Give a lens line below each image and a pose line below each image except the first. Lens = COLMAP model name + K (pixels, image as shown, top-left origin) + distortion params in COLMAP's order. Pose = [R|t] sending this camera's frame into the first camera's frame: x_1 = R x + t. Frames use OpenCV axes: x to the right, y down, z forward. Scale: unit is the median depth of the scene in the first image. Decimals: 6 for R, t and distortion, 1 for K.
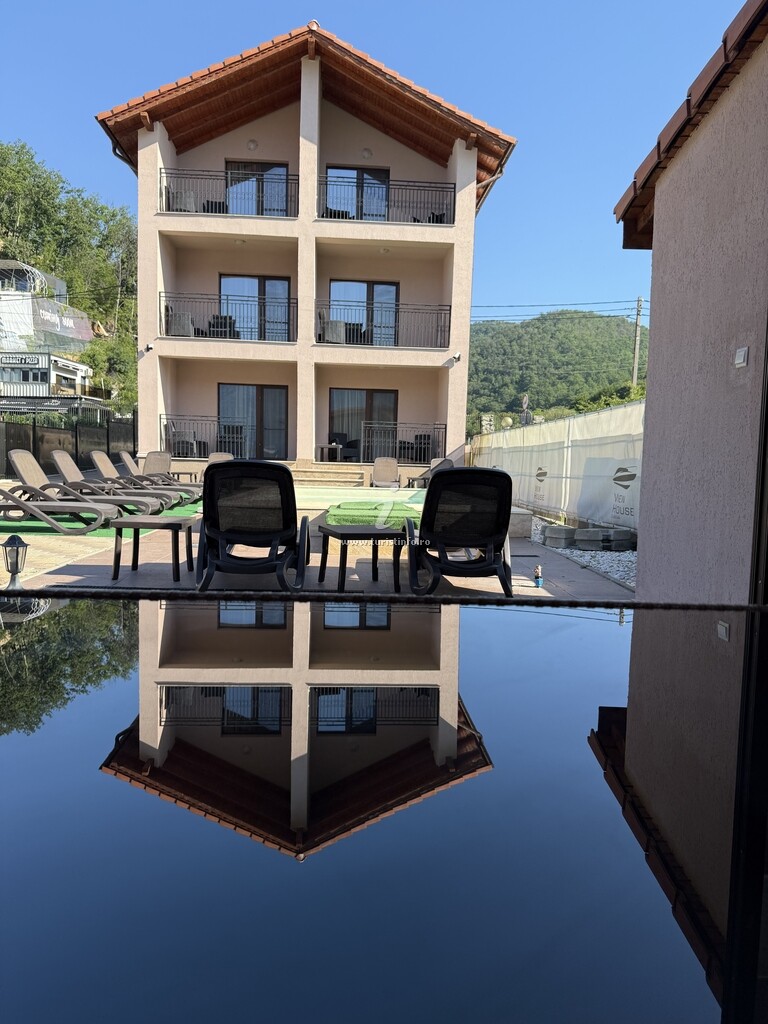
lens RADIAL K [[721.8, 0, 384.0], [0, 721.8, 512.0], [0, 0, 1]] dist [0.003604, -0.001225]
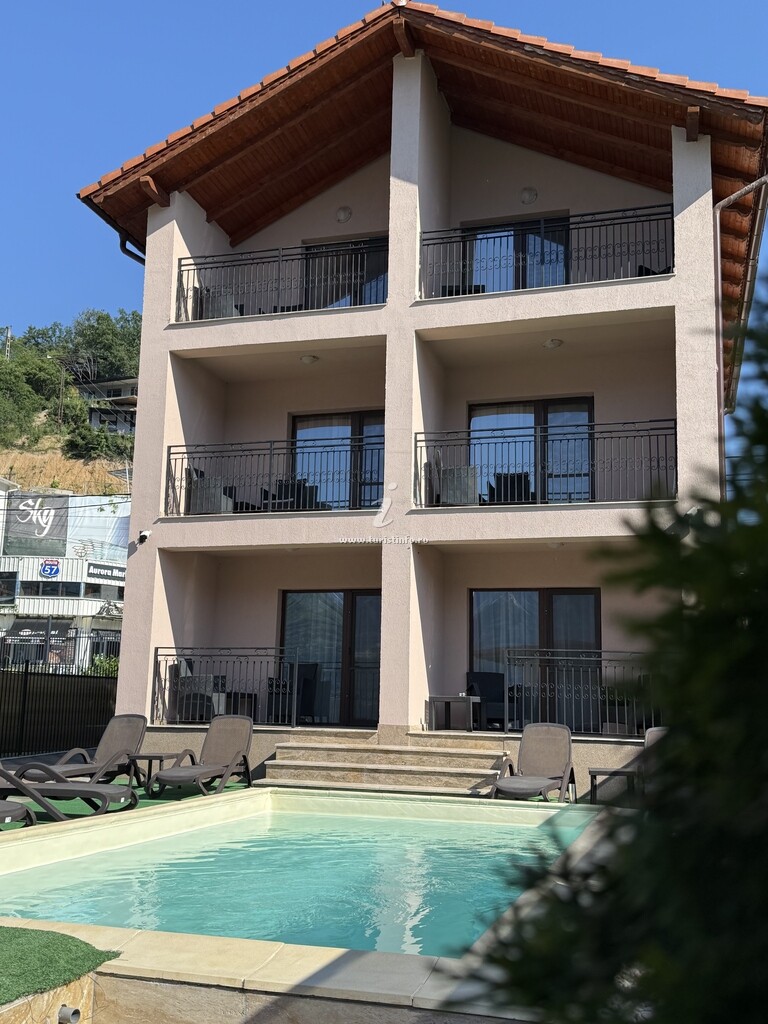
lens RADIAL K [[1006.3, 0, 384.0], [0, 1006.3, 512.0], [0, 0, 1]] dist [0.265848, -0.549475]
pose [[0.943104, -0.071710, -0.324672, 0.132697], [-0.016240, 0.965366, -0.260392, -0.031059], [0.332101, 0.250849, 0.909277, 0.294797]]
